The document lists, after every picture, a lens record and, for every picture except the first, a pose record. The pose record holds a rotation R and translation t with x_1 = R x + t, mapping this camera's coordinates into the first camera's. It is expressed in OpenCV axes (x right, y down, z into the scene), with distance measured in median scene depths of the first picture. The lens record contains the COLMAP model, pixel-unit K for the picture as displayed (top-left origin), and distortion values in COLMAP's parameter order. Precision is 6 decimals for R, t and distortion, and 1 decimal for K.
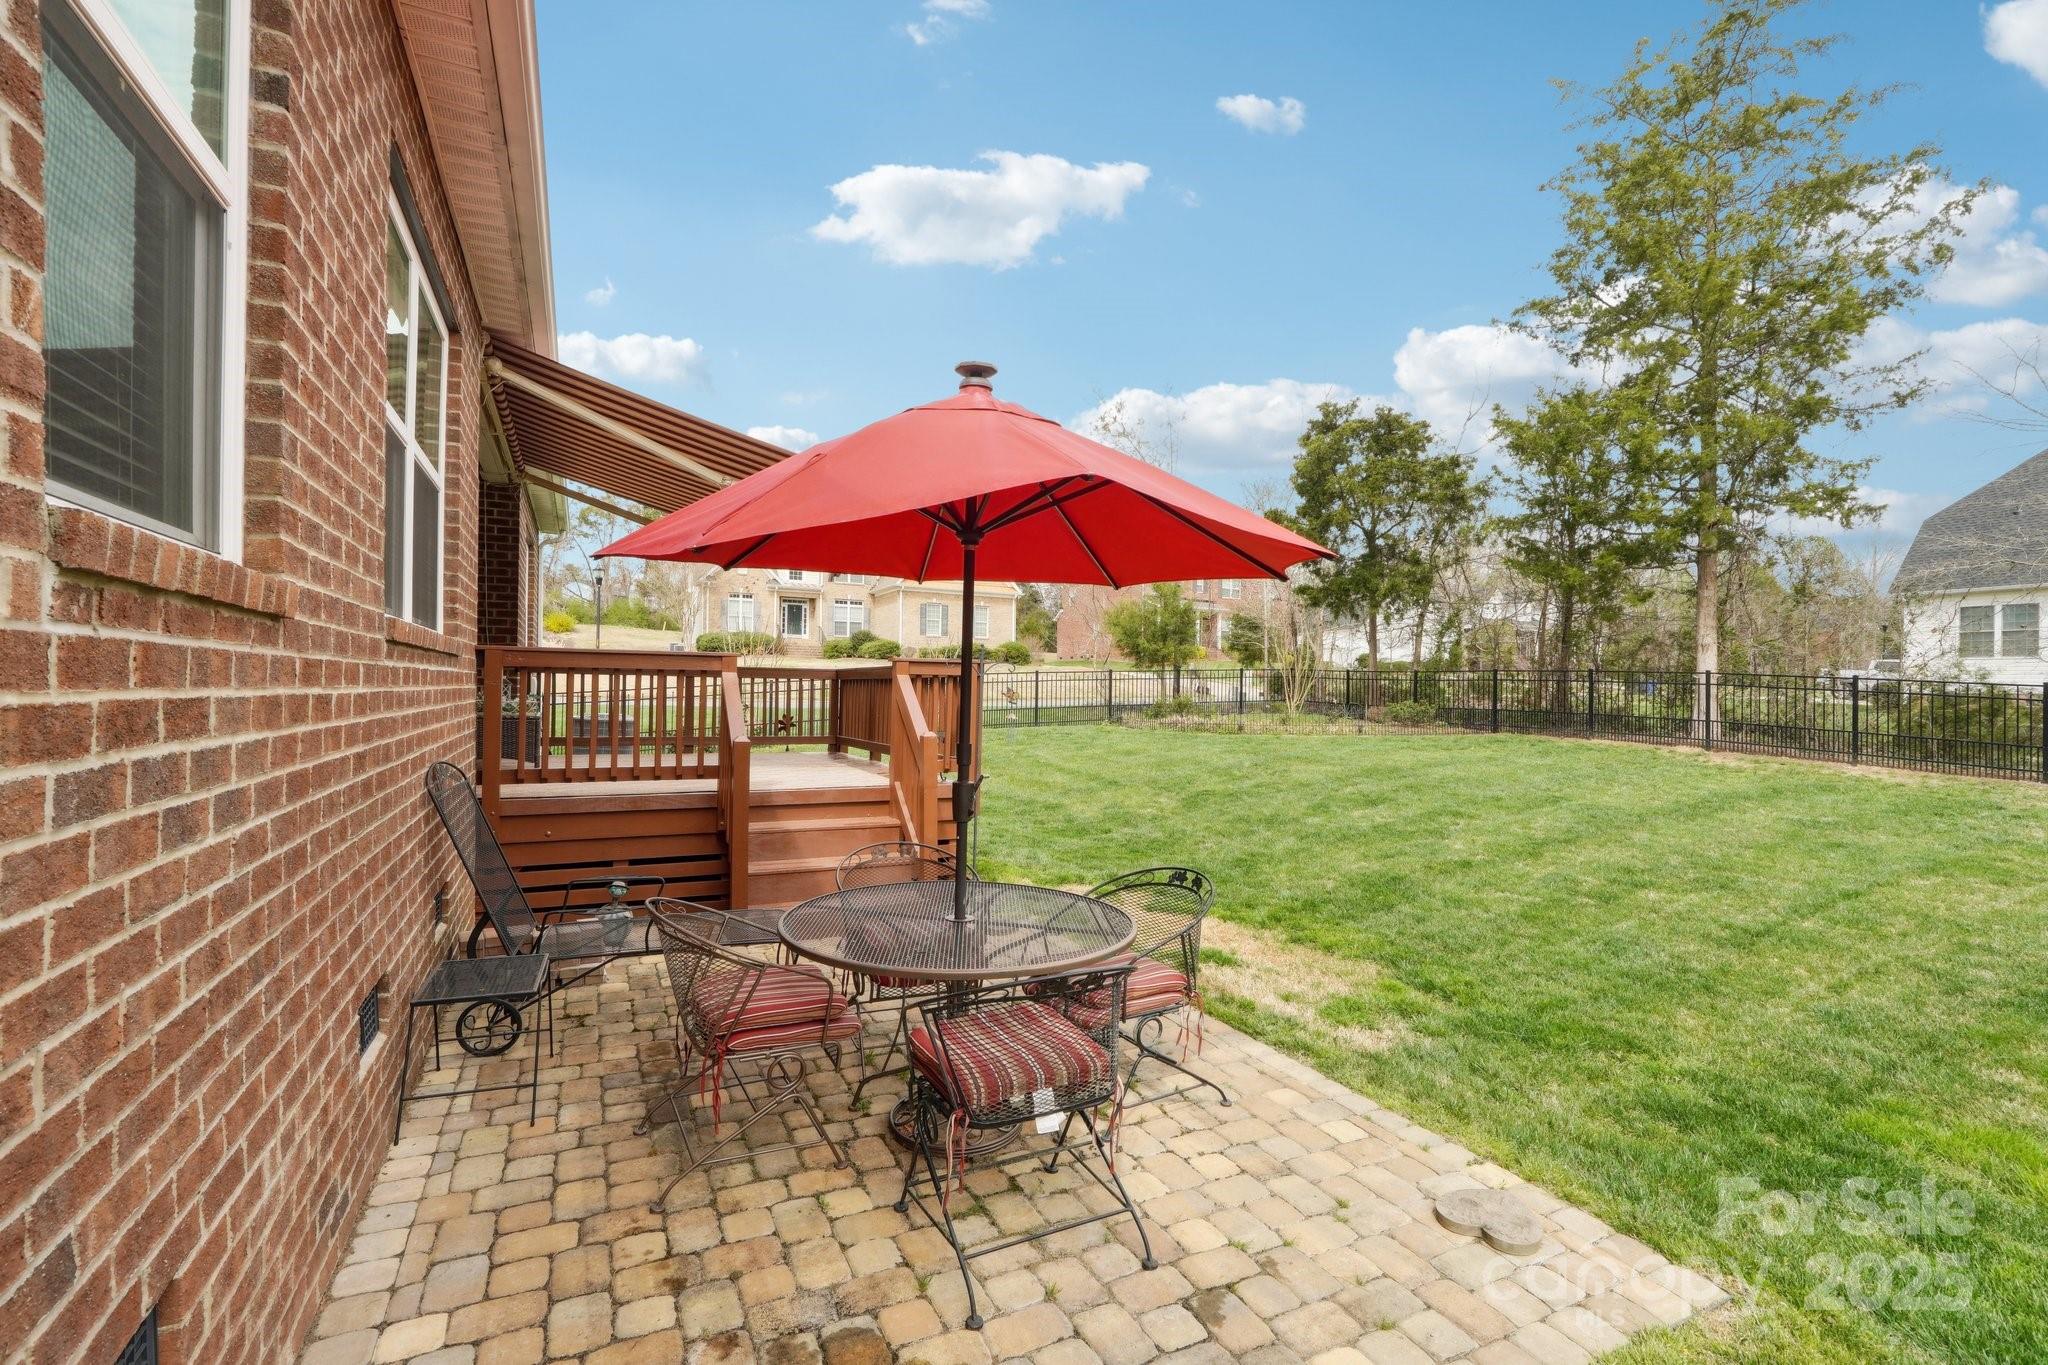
lens RADIAL K [[897.0, 0, 1039.3], [0, 897.0, 679.4], [0, 0, 1]] dist [0.000708, 0.000255]
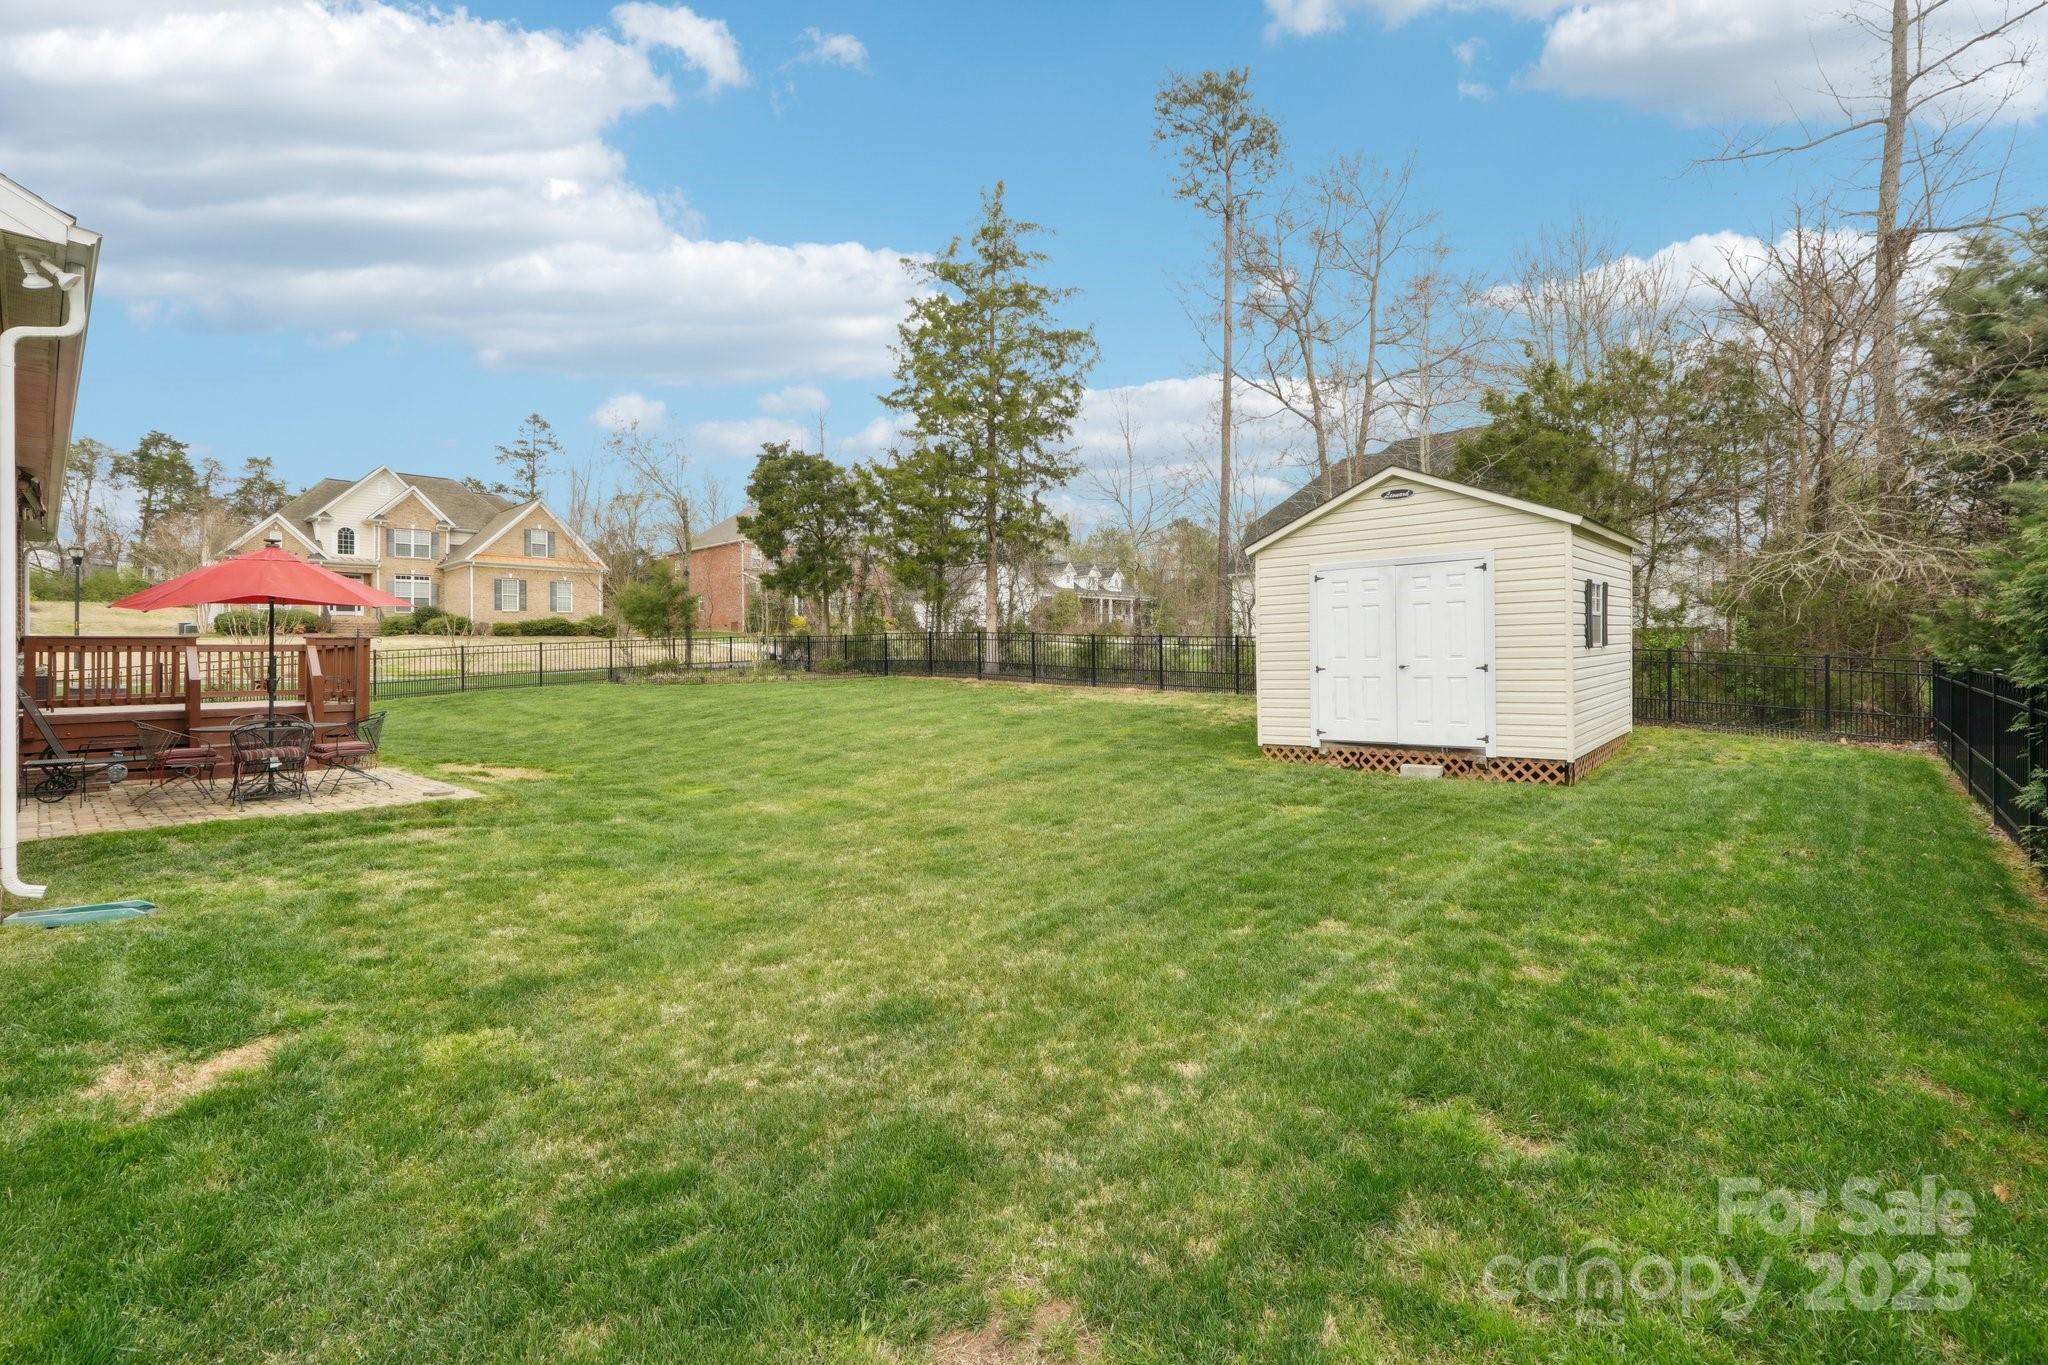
lens RADIAL K [[897.0, 0, 1039.3], [0, 897.0, 679.4], [0, 0, 1]] dist [0.000708, 0.000255]
pose [[0.933552, -0.039325, 0.356277, 0.195541], [0.026391, 0.998807, 0.041094, 0.008203], [-0.357468, -0.028961, 0.933476, -0.424033]]
